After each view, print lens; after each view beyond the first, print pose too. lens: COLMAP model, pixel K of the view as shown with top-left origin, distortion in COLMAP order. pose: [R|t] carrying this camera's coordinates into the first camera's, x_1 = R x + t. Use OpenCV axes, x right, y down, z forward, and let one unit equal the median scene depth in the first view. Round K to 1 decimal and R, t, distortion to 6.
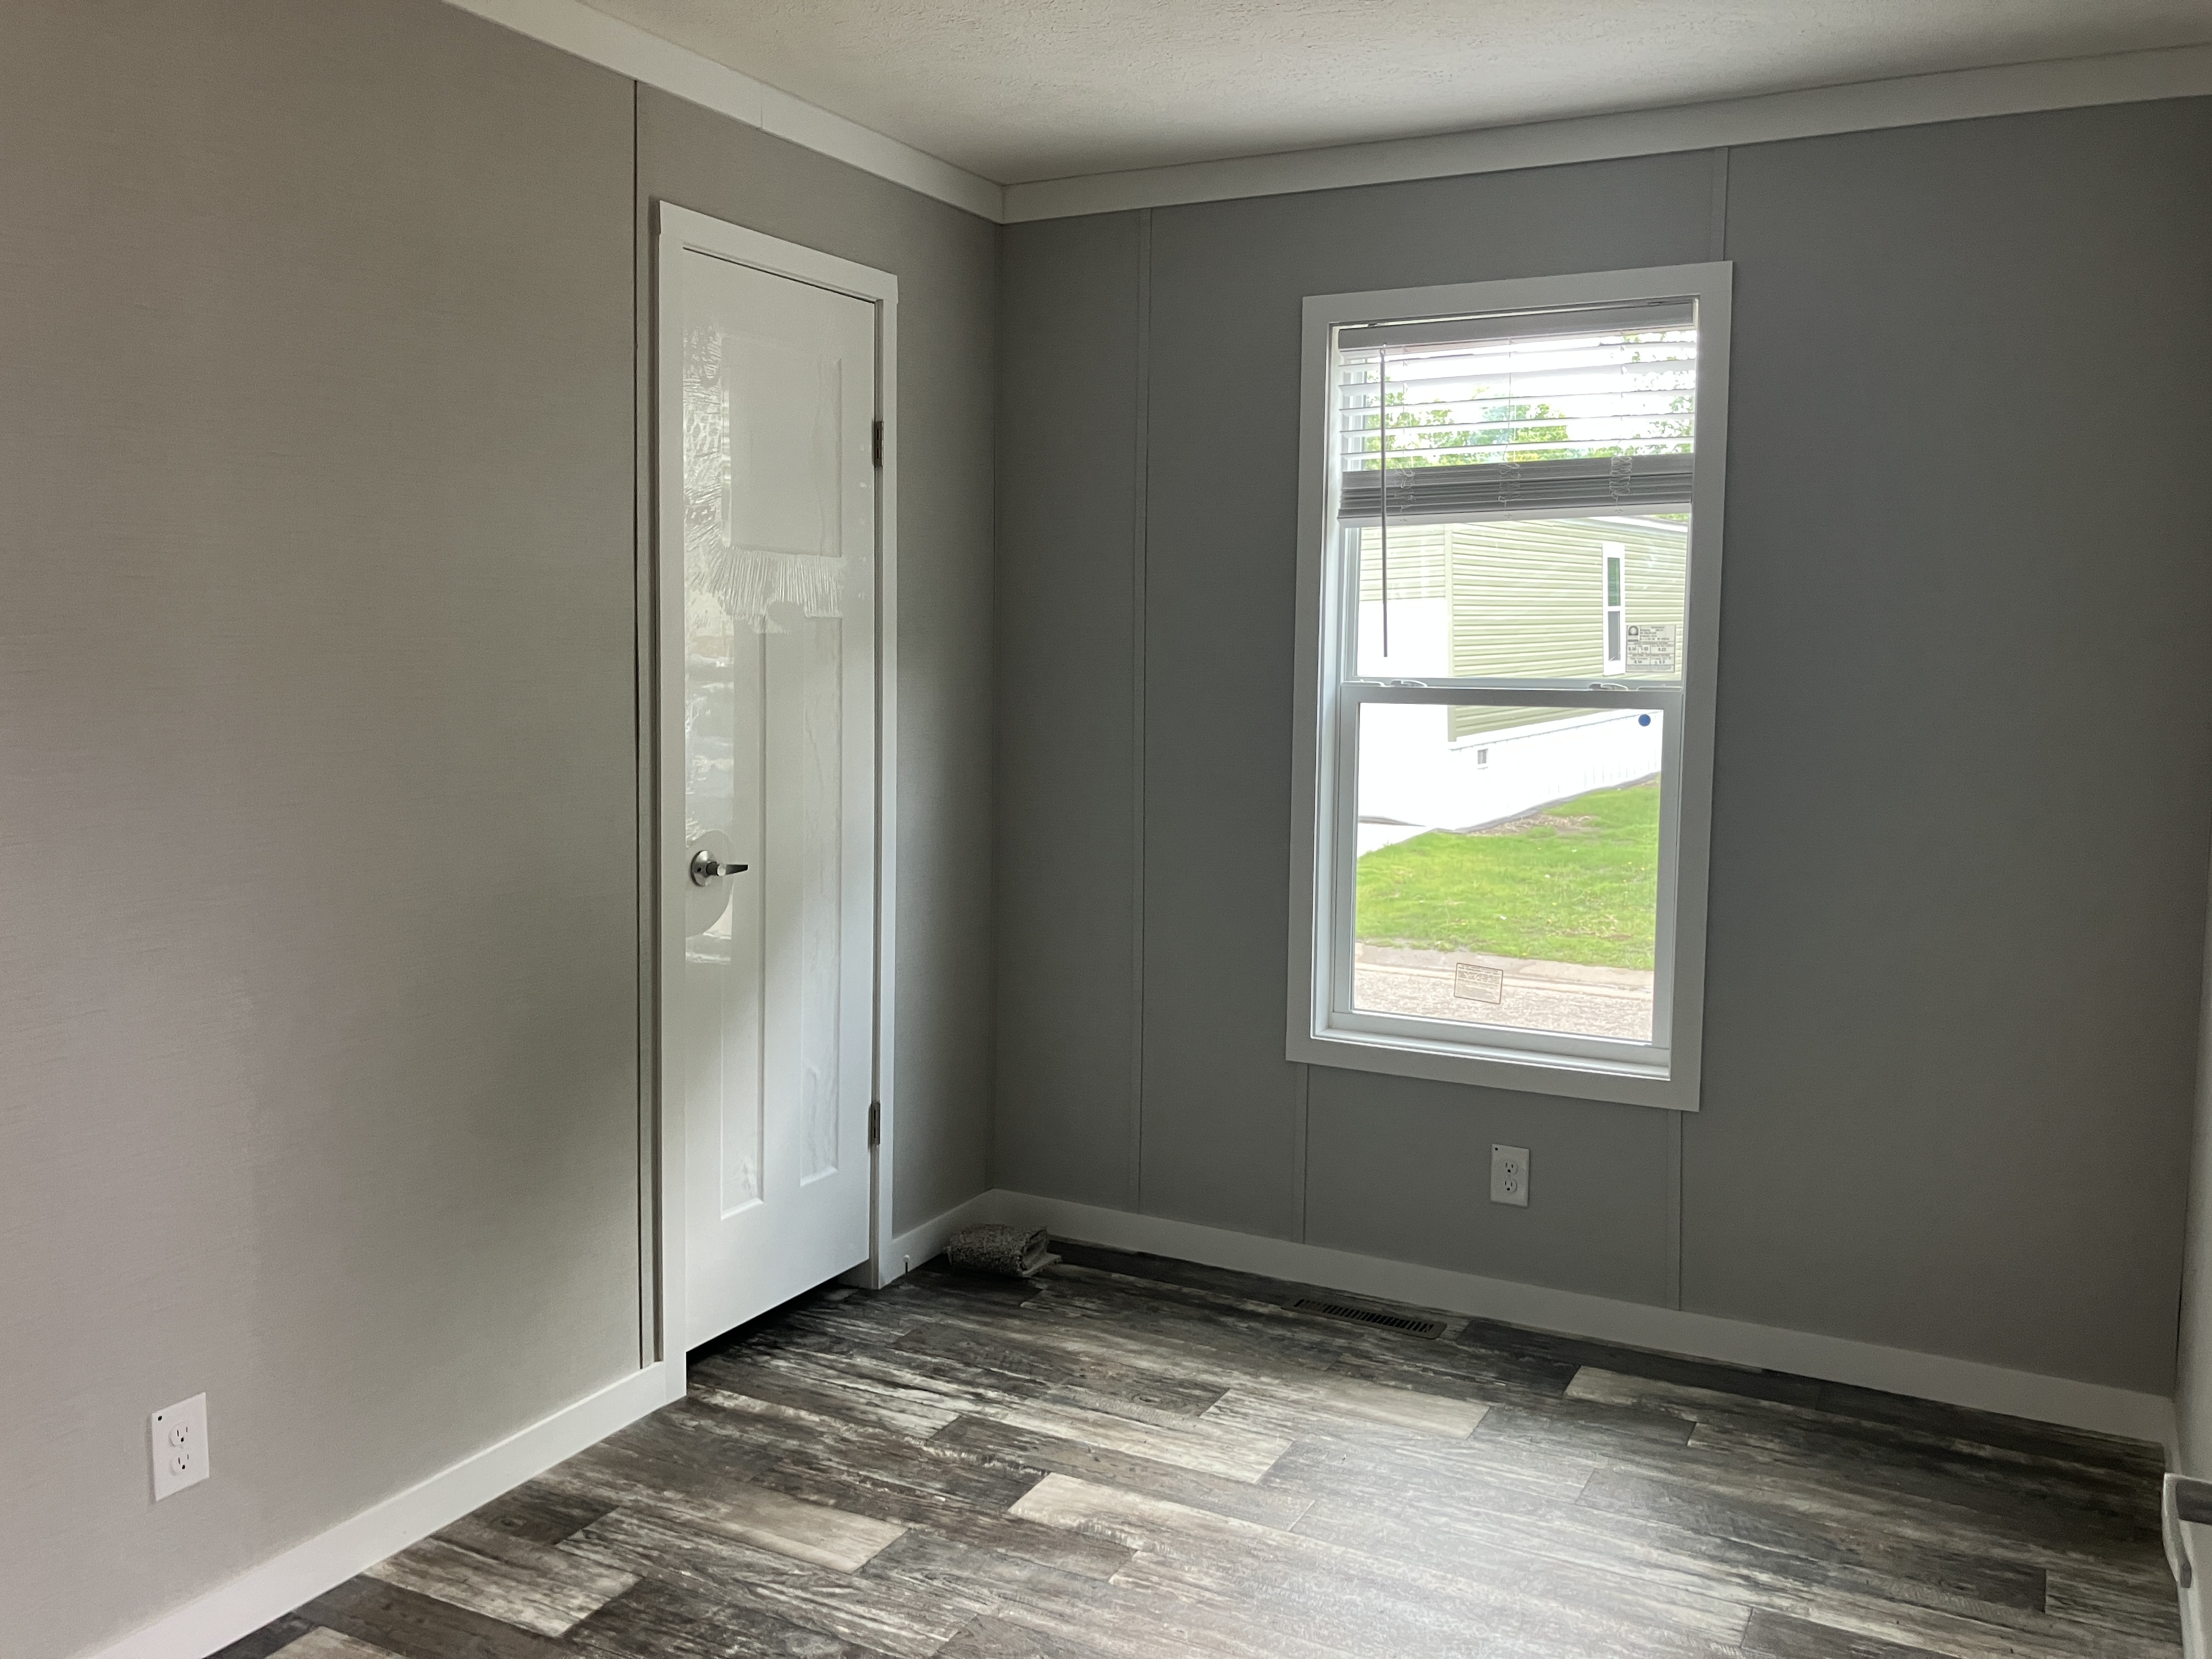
lens RADIAL K [[1754.0, 0, 1106.0], [0, 1754.0, 829.5], [0, 0, 1]] dist [-0.010542, 0.007101]
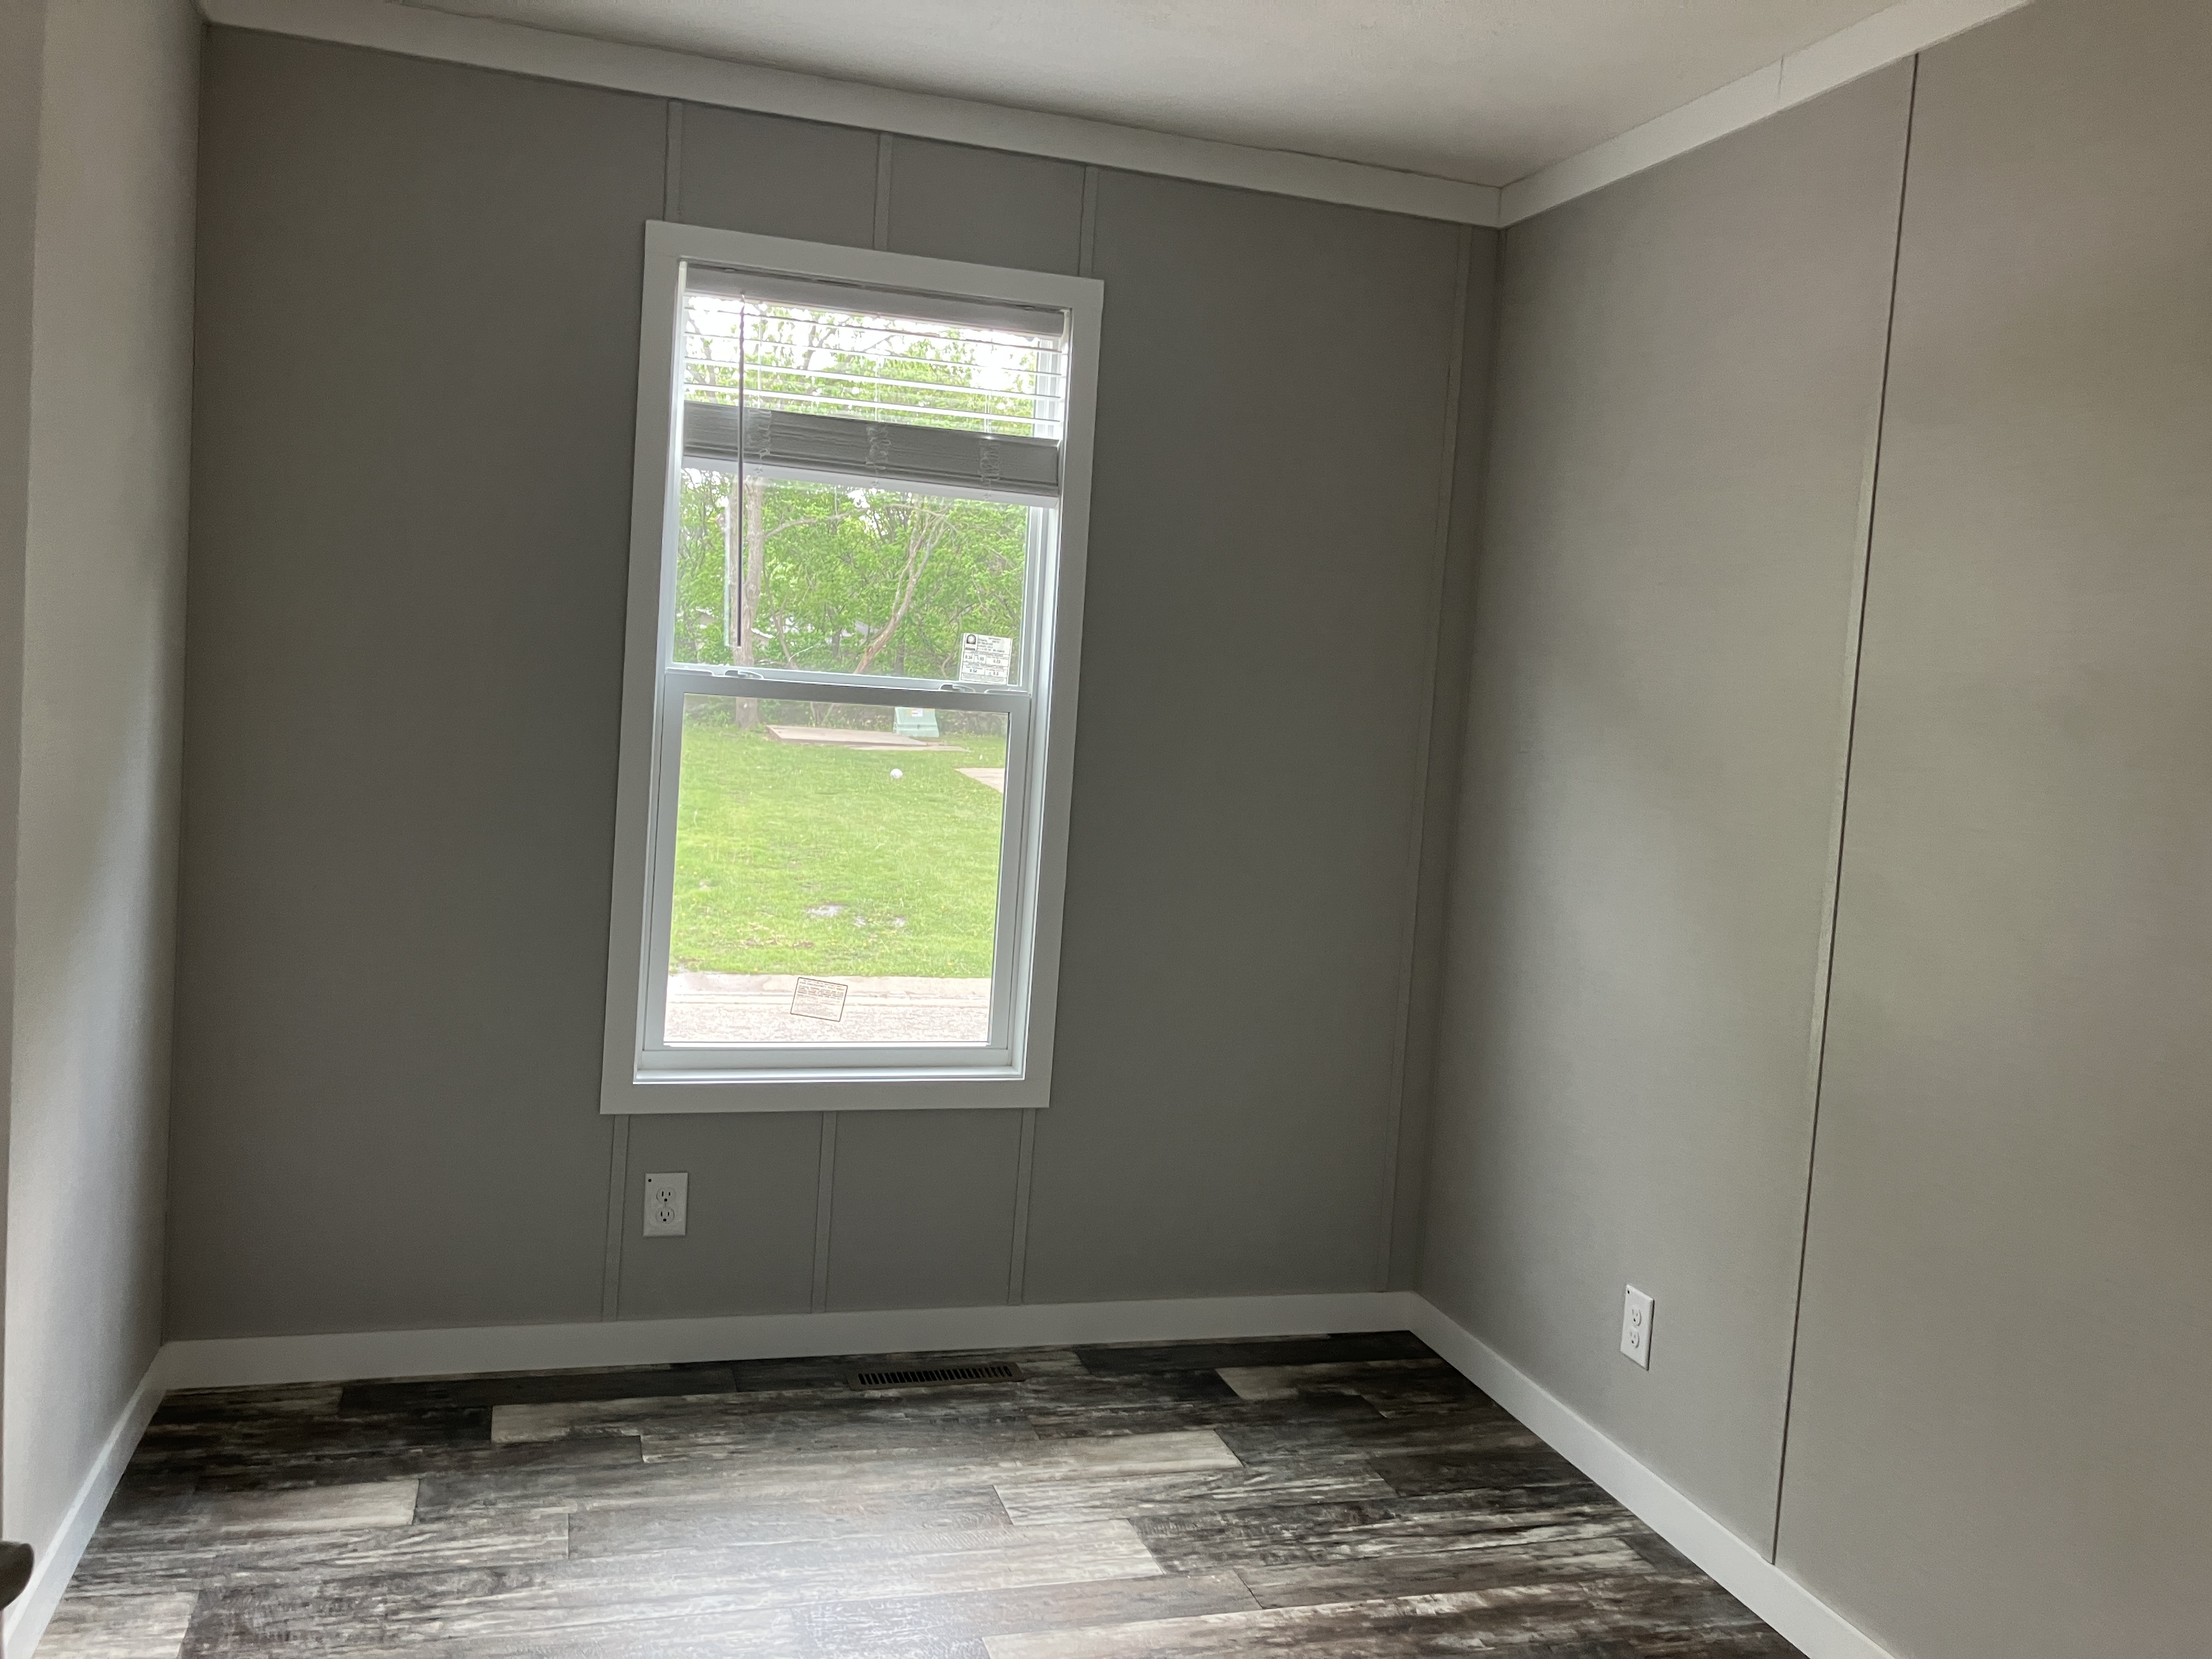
lens RADIAL K [[1859.5, 0, 1116.1], [0, 1859.5, 789.6], [0, 0, 1]] dist [0.027691, 0.006667]
pose [[0.717651, -0.012069, 0.696299, -0.367387], [0.012997, 0.999908, 0.003936, -0.025066], [-0.696282, 0.006225, 0.717741, 0.184949]]
